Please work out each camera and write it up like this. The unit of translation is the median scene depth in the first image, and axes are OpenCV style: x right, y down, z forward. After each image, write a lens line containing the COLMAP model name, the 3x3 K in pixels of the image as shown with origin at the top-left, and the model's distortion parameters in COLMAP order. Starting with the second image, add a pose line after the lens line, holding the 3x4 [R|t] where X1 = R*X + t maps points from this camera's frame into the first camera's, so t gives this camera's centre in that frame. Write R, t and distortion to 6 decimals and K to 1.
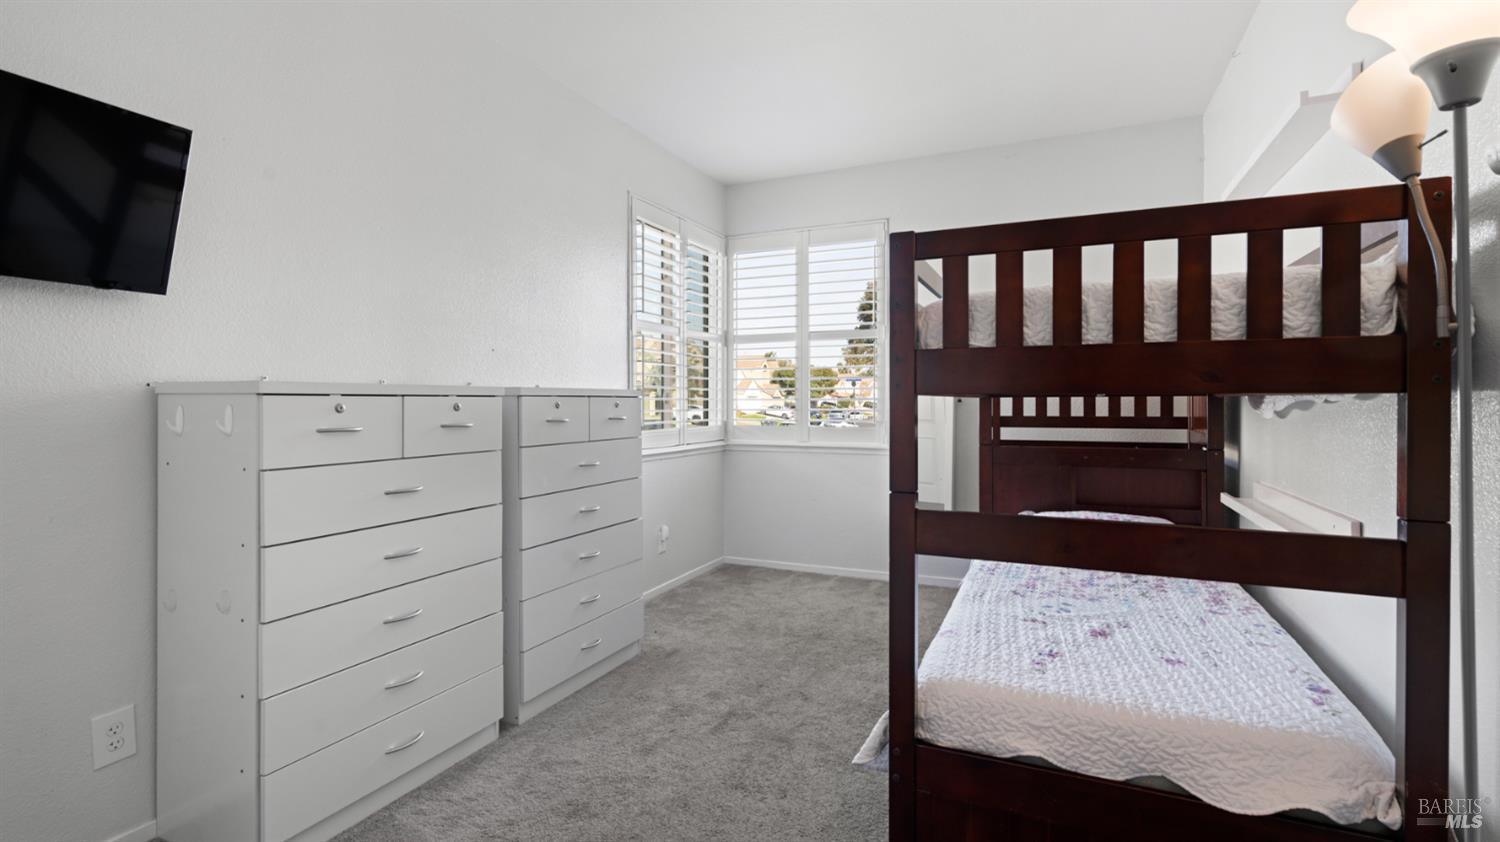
lens RADIAL K [[685.4, 0, 746.4], [0, 685.4, 413.4], [0, 0, 1]] dist [-0.002530, 0.002873]
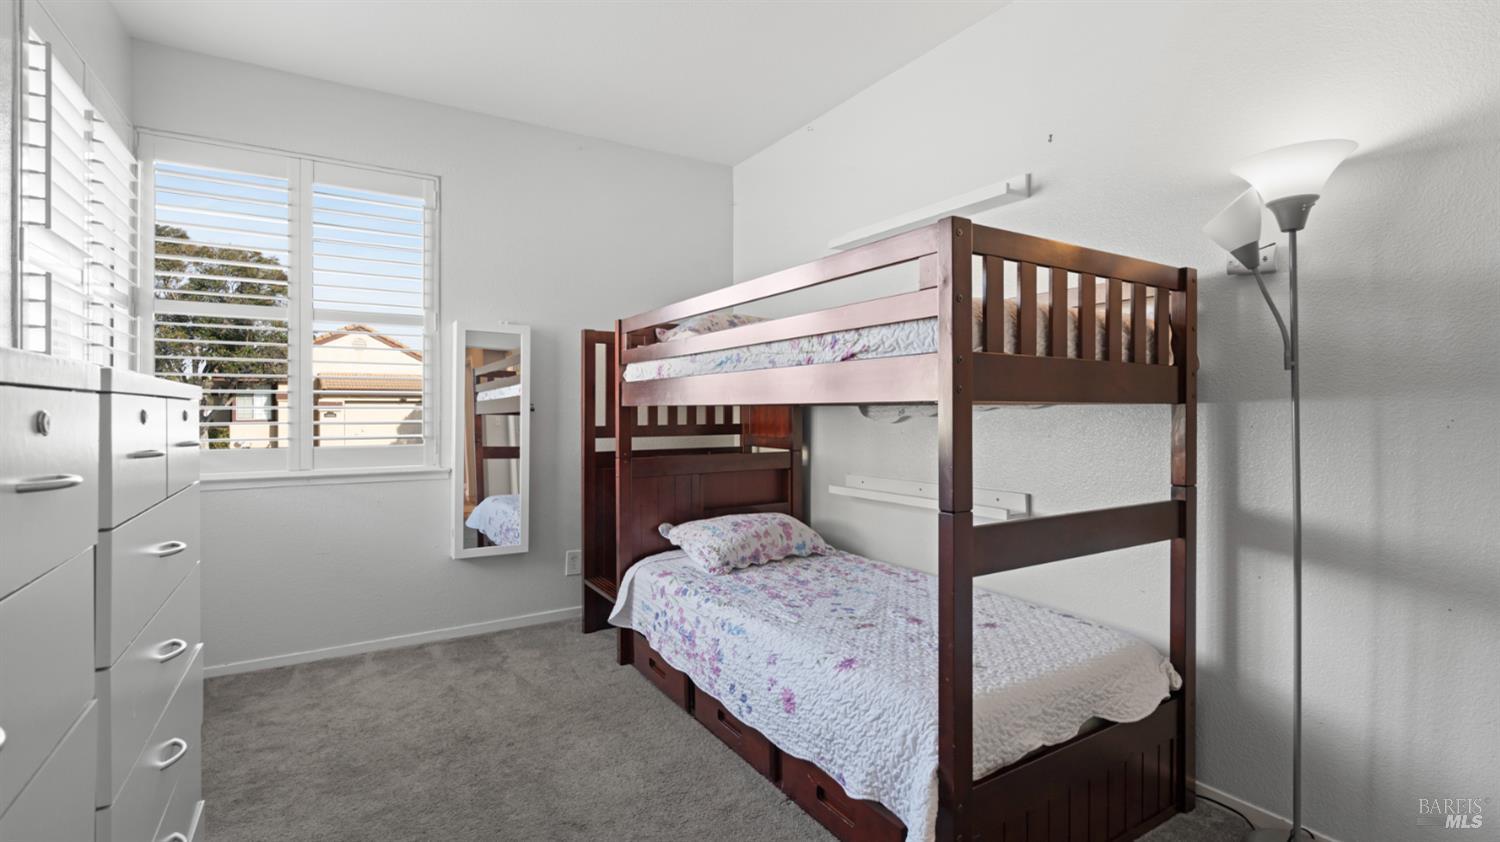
lens RADIAL K [[685.4, 0, 754.8], [0, 685.4, 411.8], [0, 0, 1]] dist [-0.002530, 0.002873]
pose [[0.555373, -0.001263, 0.831600, -0.305439], [0.014726, 0.999857, -0.008316, -0.004818], [-0.831471, 0.016864, 0.555312, 0.336171]]
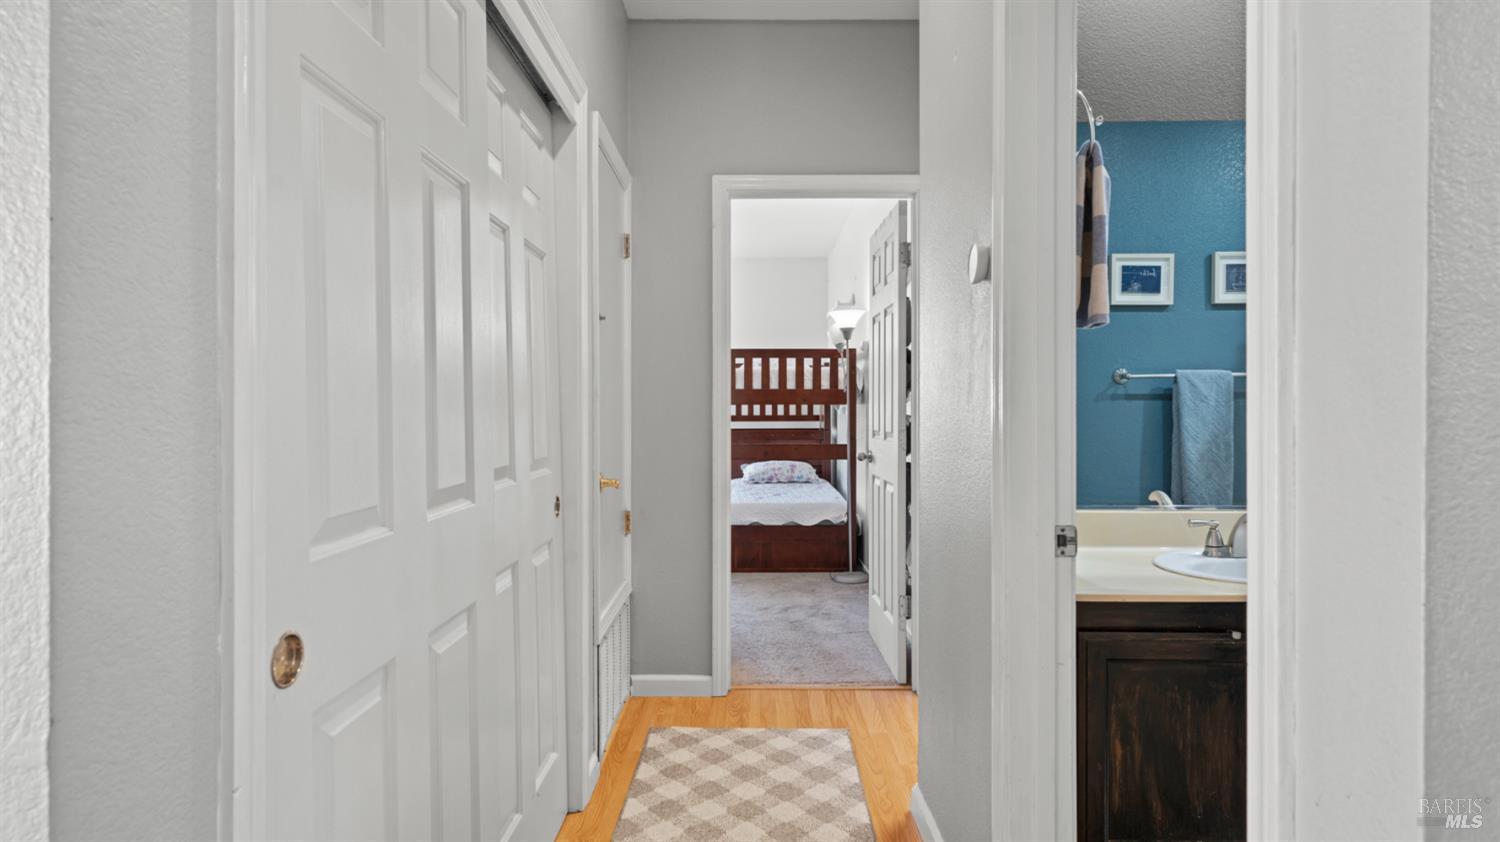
lens RADIAL K [[823.9, 0, 747.5], [0, 823.9, 414.6], [0, 0, 1]] dist [0.003165, 0.000133]
pose [[0.911135, -0.005384, 0.412072, -0.509404], [0.008716, 0.999943, -0.006209, 0.016799], [-0.412015, 0.009249, 0.911130, -1.051391]]
